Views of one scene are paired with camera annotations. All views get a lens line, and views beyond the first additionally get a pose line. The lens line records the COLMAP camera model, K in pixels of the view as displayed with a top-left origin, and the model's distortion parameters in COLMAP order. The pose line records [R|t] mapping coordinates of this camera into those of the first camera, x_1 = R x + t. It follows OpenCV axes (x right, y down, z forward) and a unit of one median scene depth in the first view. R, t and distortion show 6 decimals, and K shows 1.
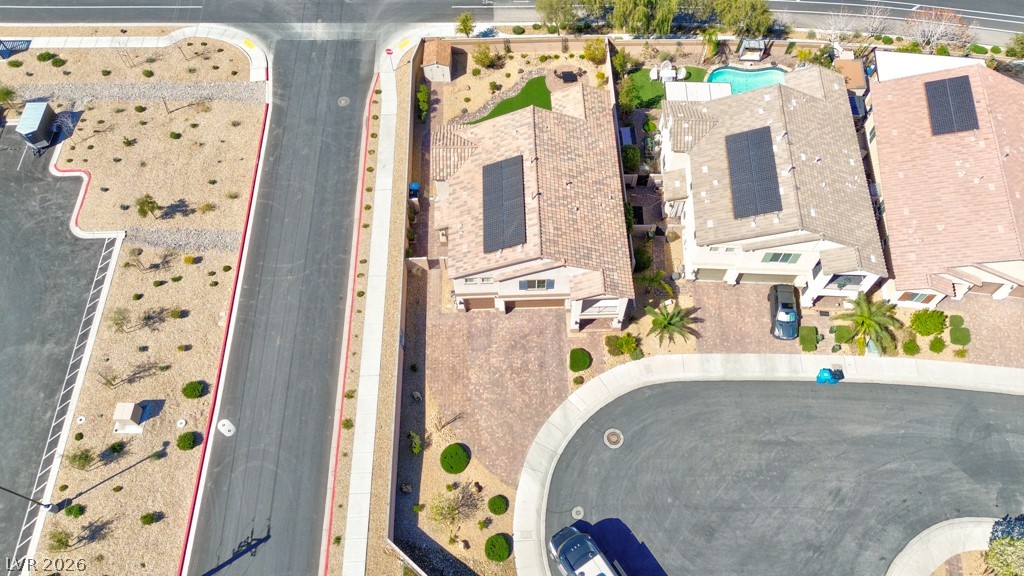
lens RADIAL K [[724.3, 0, 518.0], [0, 724.3, 282.8], [0, 0, 1]] dist [0.078441, -0.073317]
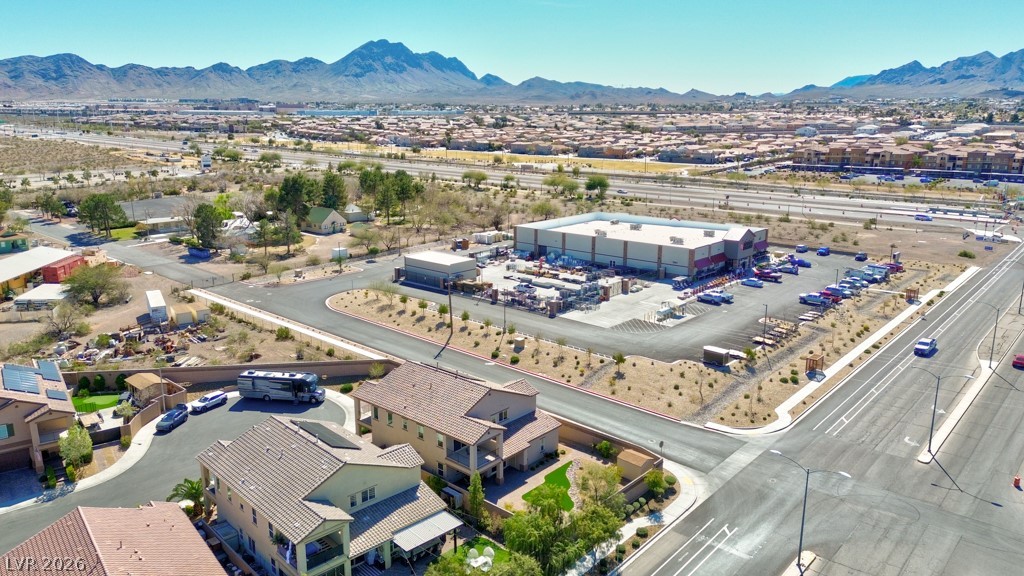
lens RADIAL K [[724.3, 0, 514.9], [0, 724.3, 287.7], [0, 0, 1]] dist [0.078441, -0.073317]
pose [[-0.691228, 0.174560, -0.701237, 0.925960], [-0.628544, 0.333574, 0.702610, -1.316413], [0.356562, 0.926422, -0.120857, 1.027055]]
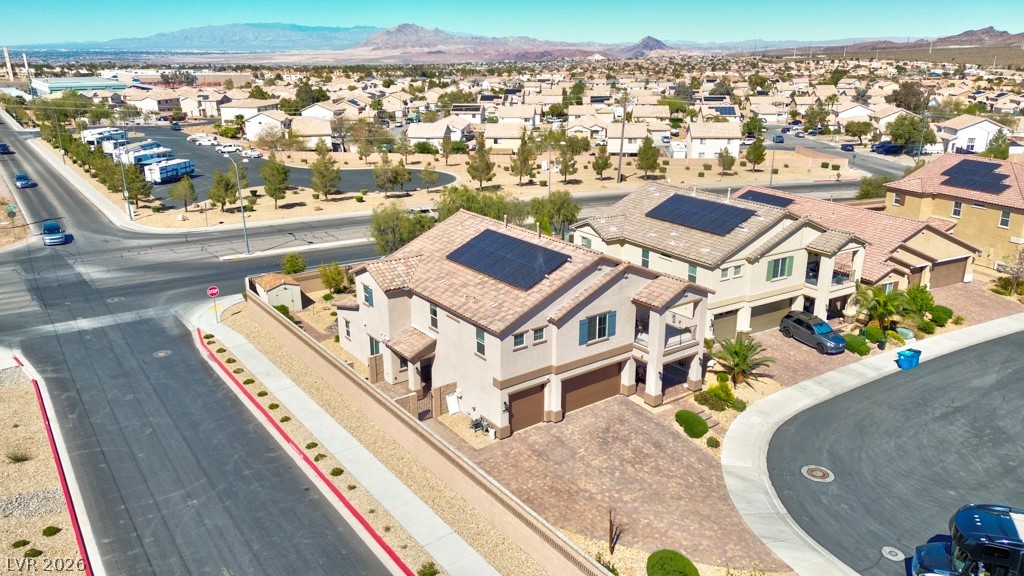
lens RADIAL K [[724.3, 0, 514.3], [0, 724.3, 298.0], [0, 0, 1]] dist [0.078441, -0.073317]
pose [[0.826790, -0.177036, 0.533926, -0.405020], [0.489360, 0.694442, -0.527520, 0.308014], [-0.277391, 0.697430, 0.660792, 0.509050]]
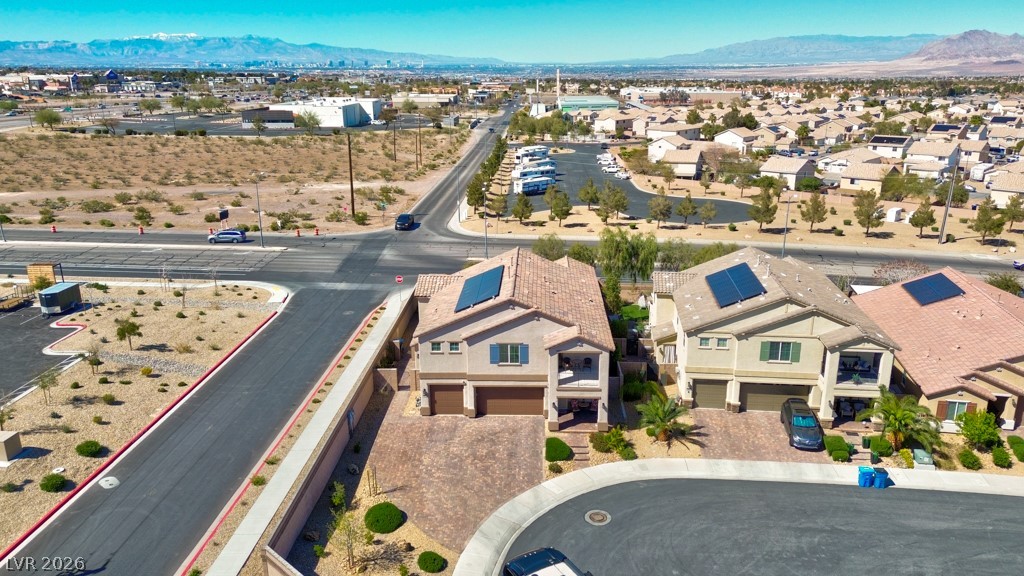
lens RADIAL K [[724.3, 0, 517.9], [0, 724.3, 293.7], [0, 0, 1]] dist [0.078441, -0.073317]
pose [[0.998020, 0.018691, -0.060050, 0.086667], [-0.054810, 0.726735, -0.684728, 0.548175], [0.030843, 0.686663, 0.726321, 0.277309]]
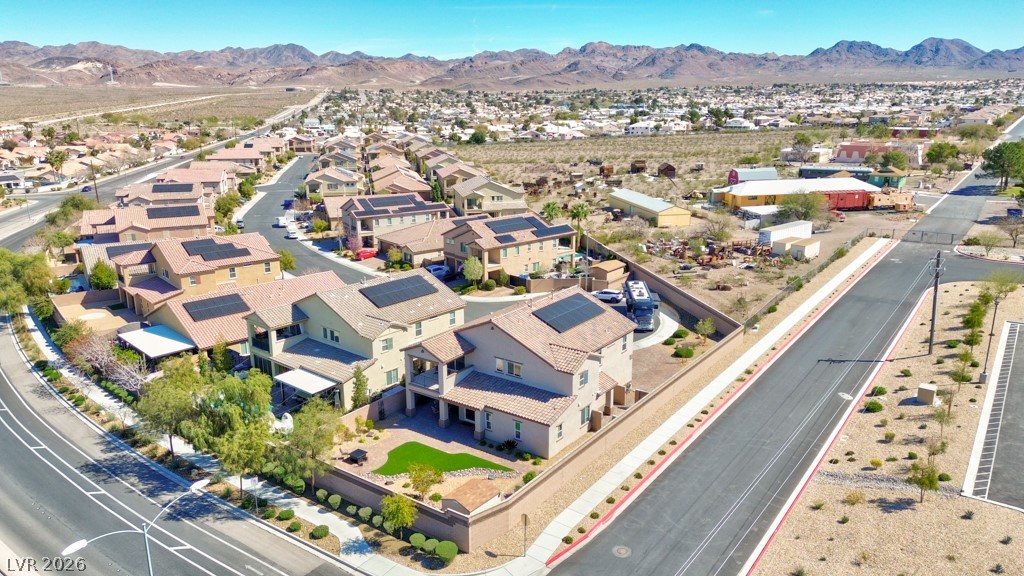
lens RADIAL K [[724.3, 0, 514.6], [0, 724.3, 288.2], [0, 0, 1]] dist [0.078441, -0.073317]
pose [[-0.789556, -0.149414, 0.595212, -0.638191], [0.539109, 0.294511, 0.789066, -1.088416], [-0.293194, 0.943895, -0.151982, 1.128886]]
